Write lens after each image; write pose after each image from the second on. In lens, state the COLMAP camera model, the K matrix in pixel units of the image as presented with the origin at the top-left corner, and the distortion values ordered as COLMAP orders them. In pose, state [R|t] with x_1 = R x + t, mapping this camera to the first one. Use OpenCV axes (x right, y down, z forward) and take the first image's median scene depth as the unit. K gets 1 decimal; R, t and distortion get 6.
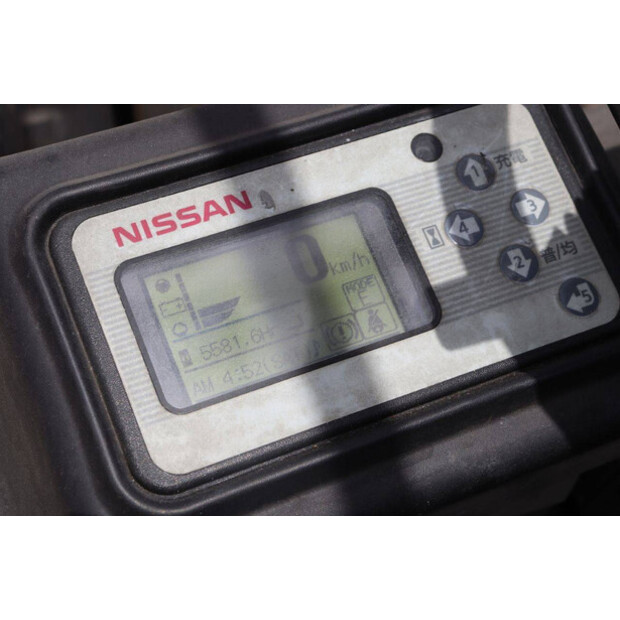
lens RADIAL K [[1250.6, 0, 310.0], [0, 1250.6, 310.0], [0, 0, 1]] dist [0.063437, 0.244208]
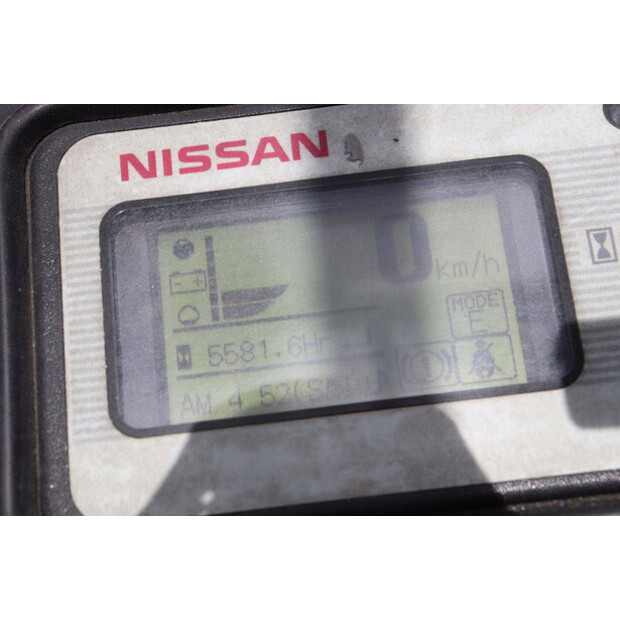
lens RADIAL K [[1250.6, 0, 310.0], [0, 1250.6, 310.0], [0, 0, 1]] dist [0.063437, 0.244208]
pose [[0.932528, 0.179651, -0.313237, 0.169998], [-0.182944, 0.982938, 0.019107, -0.012274], [0.311325, 0.039487, 0.949483, 0.368204]]
